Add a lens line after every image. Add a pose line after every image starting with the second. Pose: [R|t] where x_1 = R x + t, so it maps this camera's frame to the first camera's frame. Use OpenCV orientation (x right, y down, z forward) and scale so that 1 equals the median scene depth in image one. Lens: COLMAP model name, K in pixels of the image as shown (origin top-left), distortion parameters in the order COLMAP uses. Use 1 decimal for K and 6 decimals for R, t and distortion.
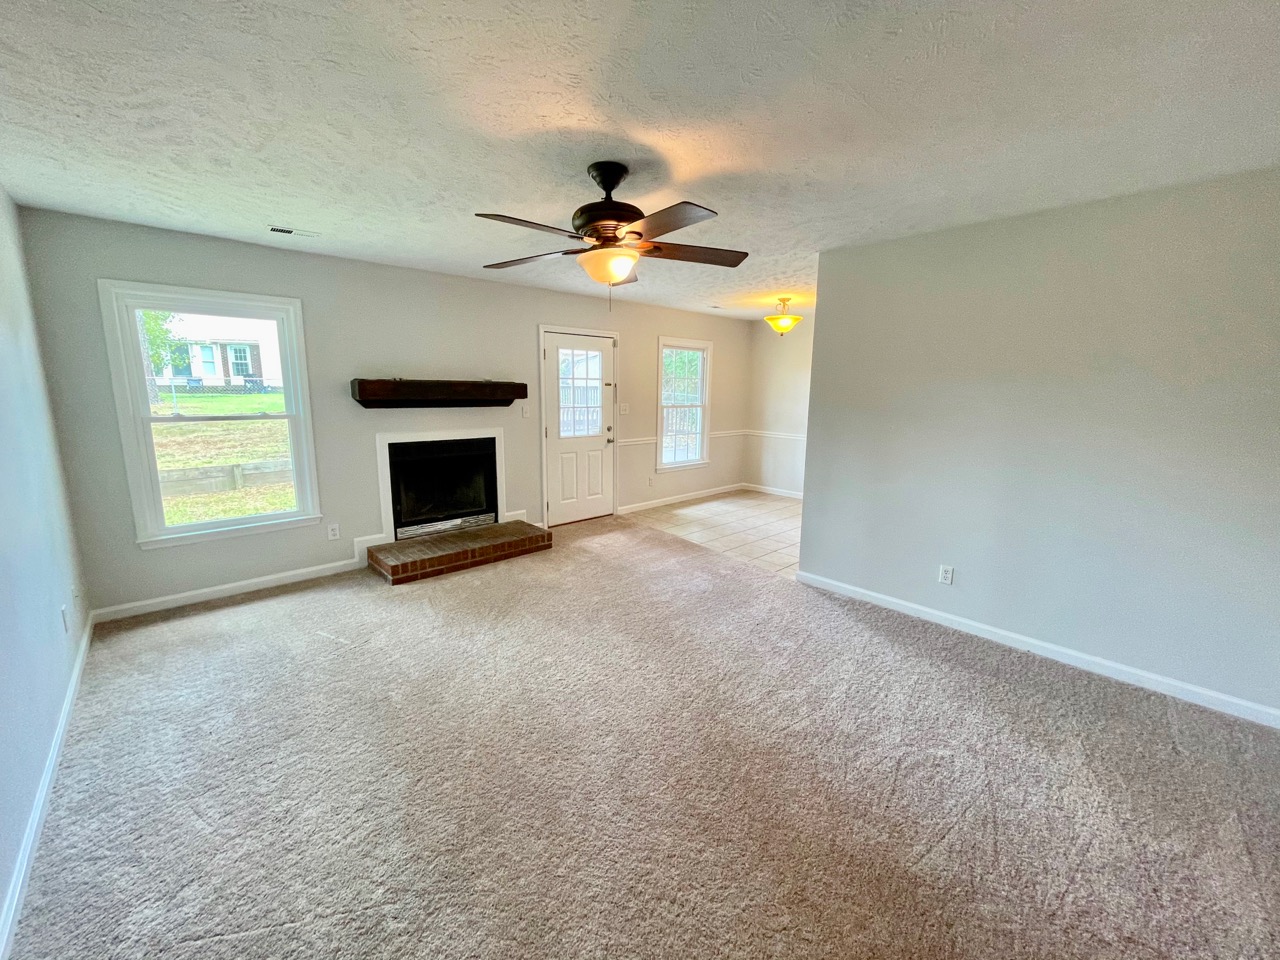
lens RADIAL K [[516.2, 0, 640.0], [0, 516.2, 480.0], [0, 0, 1]] dist [-0.000290, 0.000161]
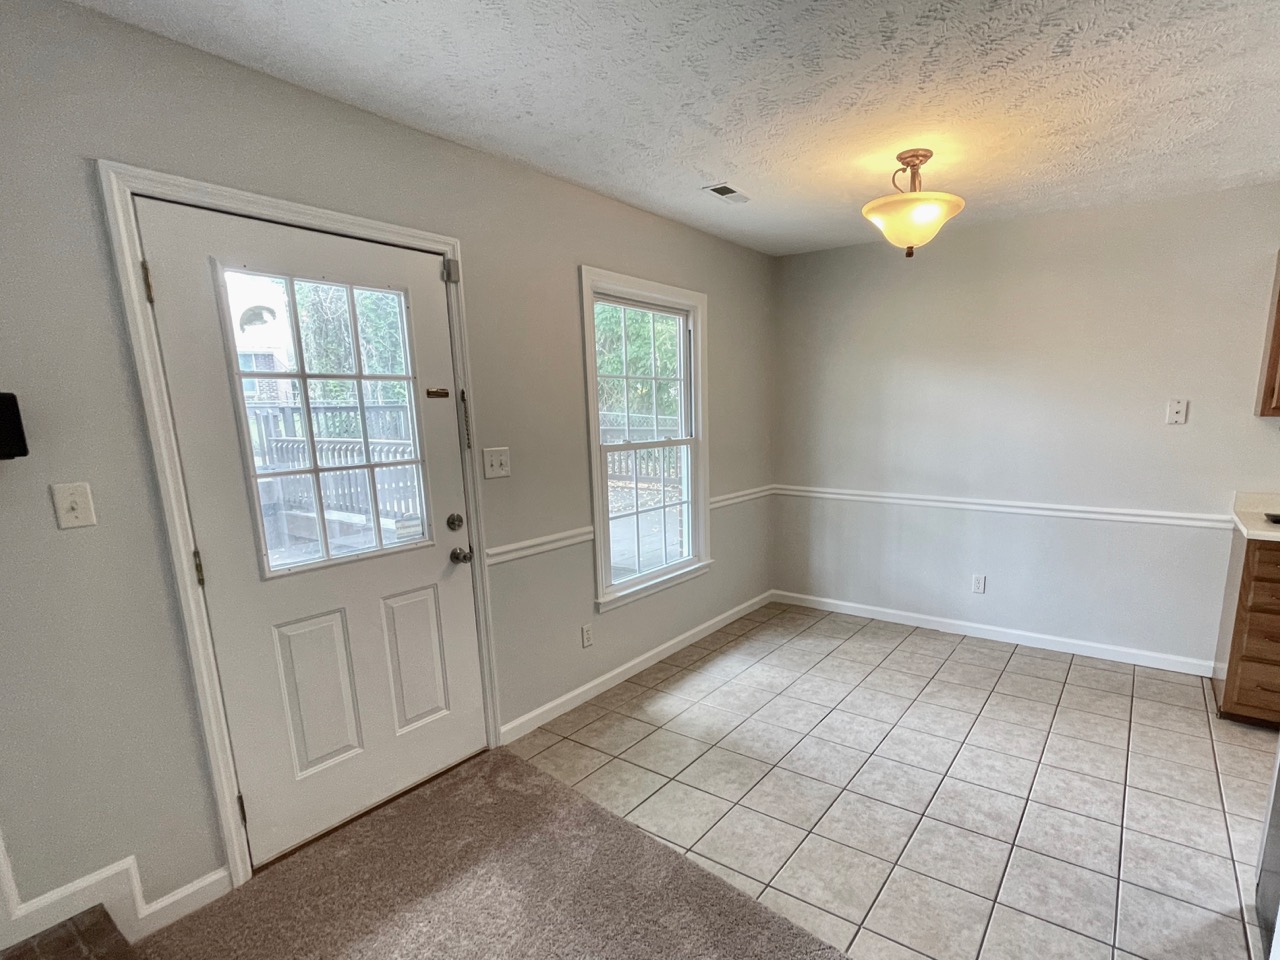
lens RADIAL K [[641.6, 0, 715.6], [0, 641.6, 533.8], [0, 0, 1]] dist [-0.000364, -0.000120]
pose [[0.972436, -0.069034, 0.222716, 0.019739], [0.063812, 0.997494, 0.030569, -0.123393], [-0.224268, -0.015514, 0.974404, 0.710184]]
